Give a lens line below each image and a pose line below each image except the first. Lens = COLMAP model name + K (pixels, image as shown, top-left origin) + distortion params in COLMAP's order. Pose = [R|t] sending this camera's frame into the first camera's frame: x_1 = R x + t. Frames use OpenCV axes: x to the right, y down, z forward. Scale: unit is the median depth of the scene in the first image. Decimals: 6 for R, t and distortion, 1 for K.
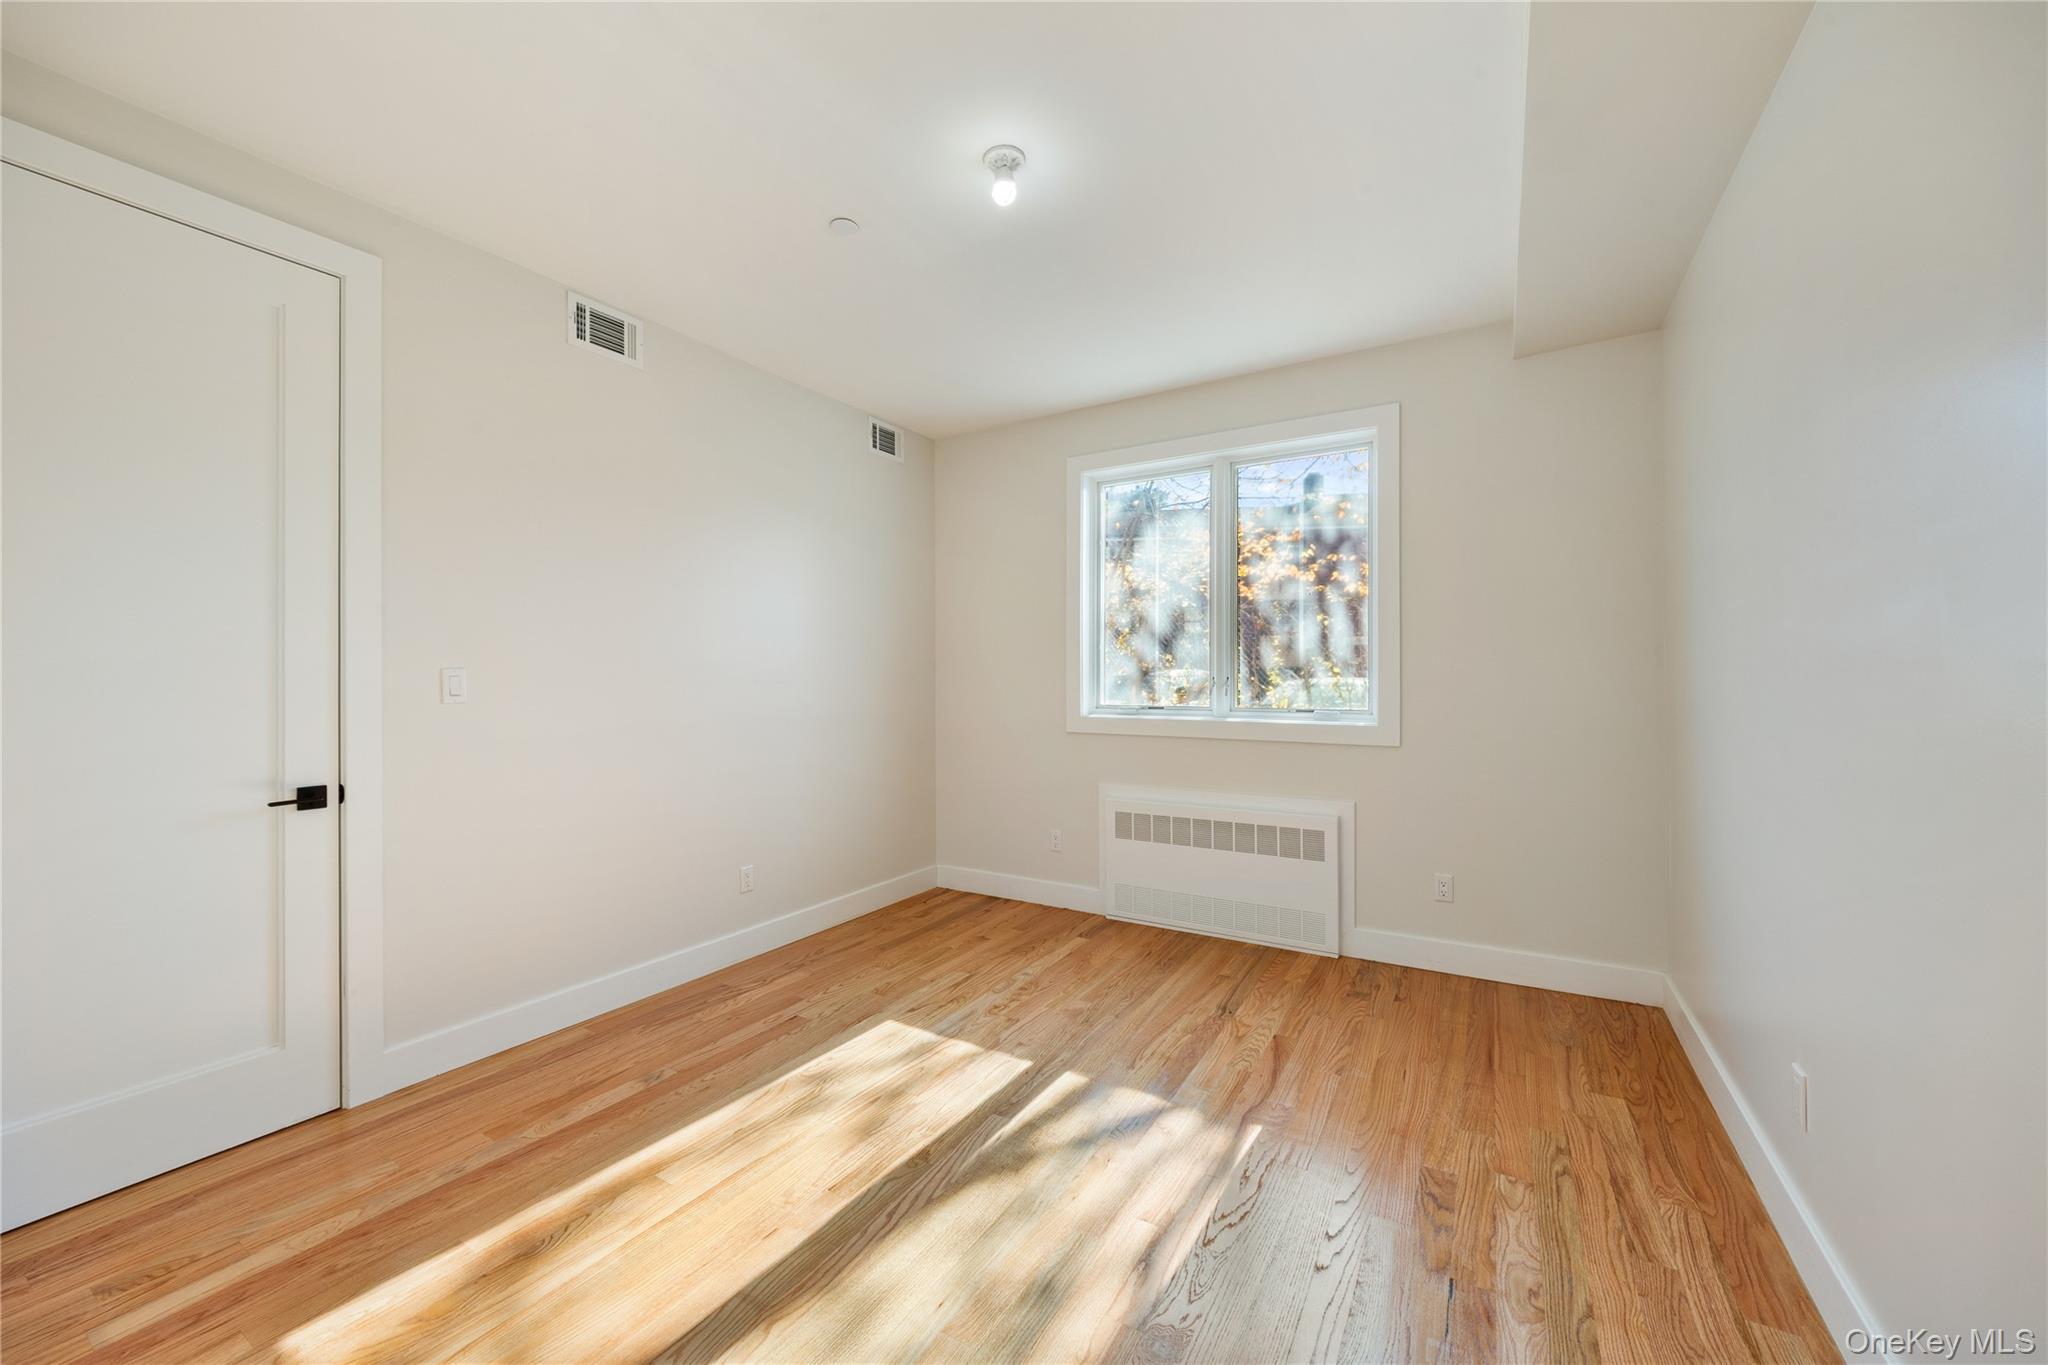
lens RADIAL K [[787.5, 0, 1012.5], [0, 787.5, 678.6], [0, 0, 1]] dist [-0.000089, -0.000388]
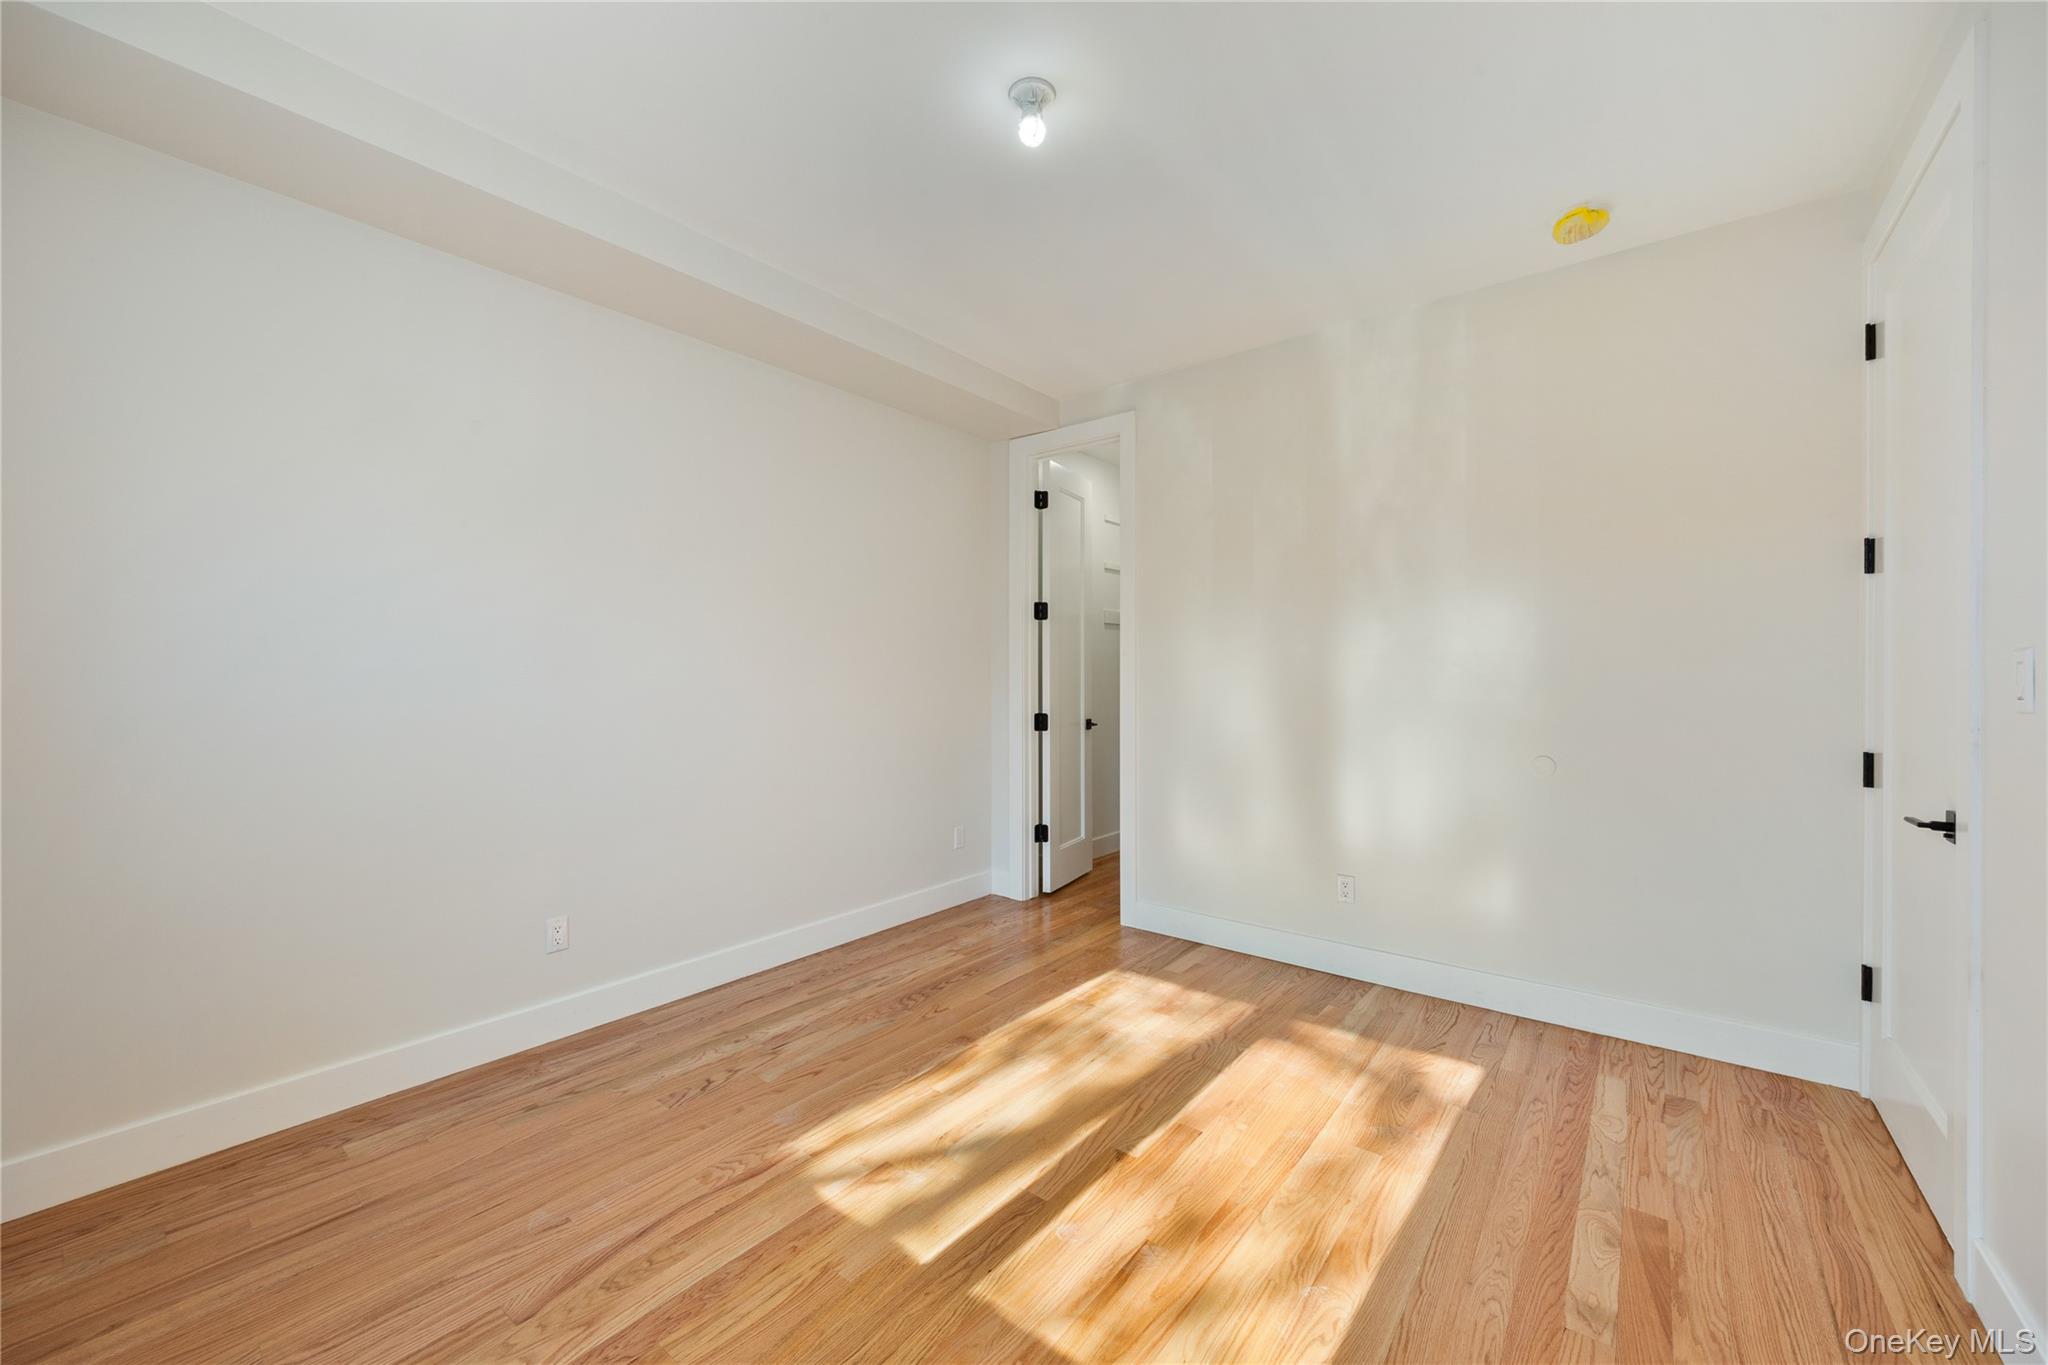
lens RADIAL K [[787.5, 0, 1012.5], [0, 787.5, 678.6], [0, 0, 1]] dist [-0.000089, -0.000388]
pose [[-0.990933, 0.003145, 0.134318, -0.071828], [0.004407, 0.999949, 0.009102, -0.000486], [-0.134283, 0.009611, -0.990896, 1.293337]]
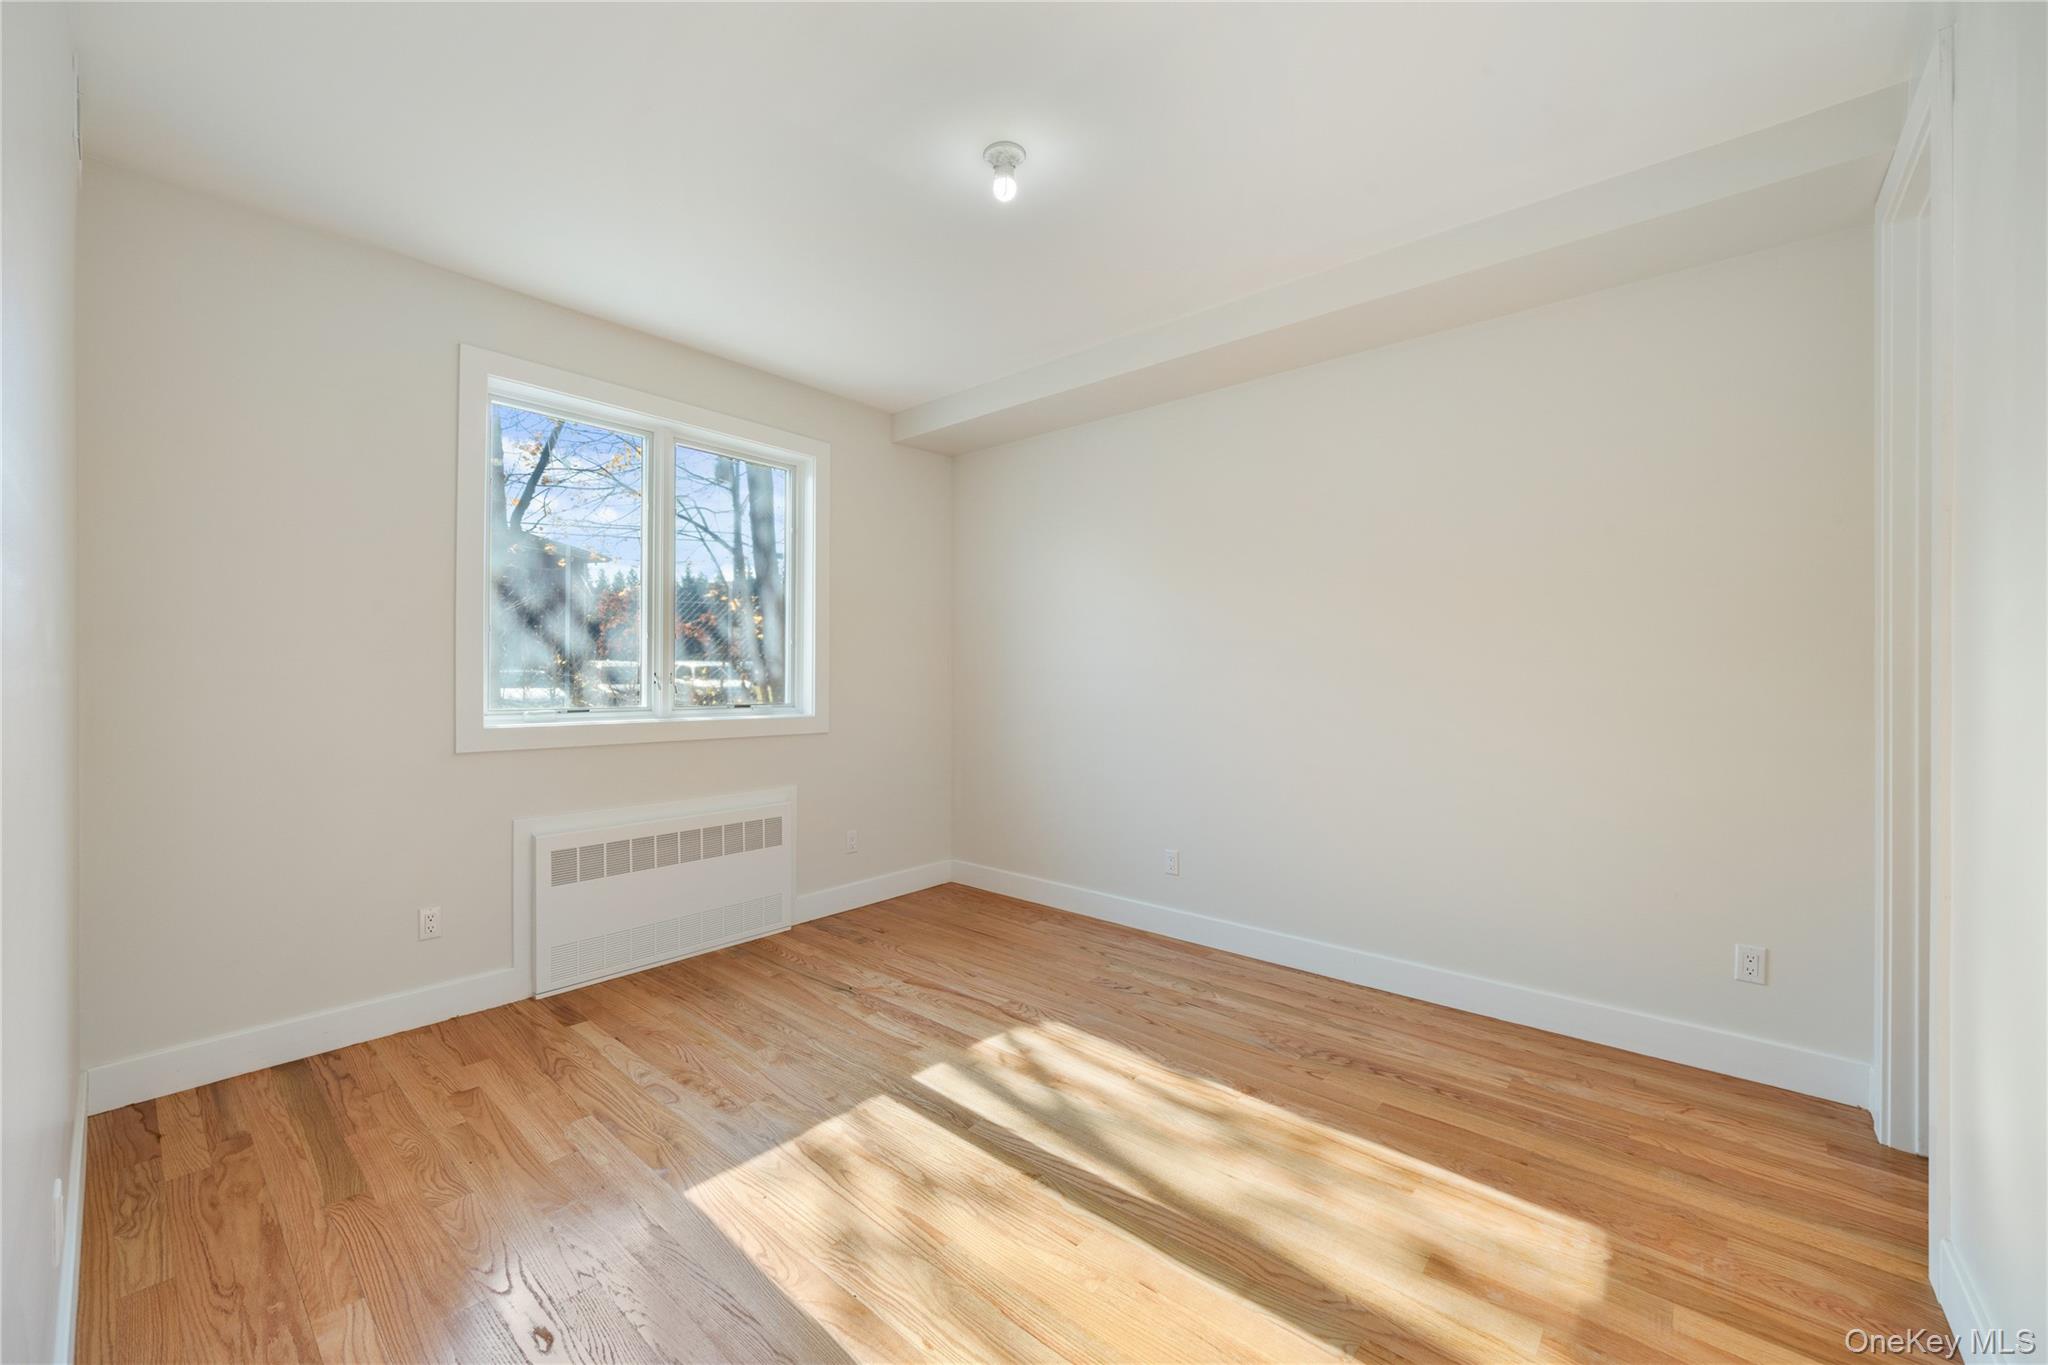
lens RADIAL K [[797.4, 0, 1030.1], [0, 797.4, 681.1], [0, 0, 1]] dist [-0.000842, -0.000382]
pose [[0.149336, -0.005220, 0.988773, -0.694151], [-0.007029, 0.999955, 0.006341, -0.000447], [-0.988762, -0.007897, 0.149292, 0.556903]]
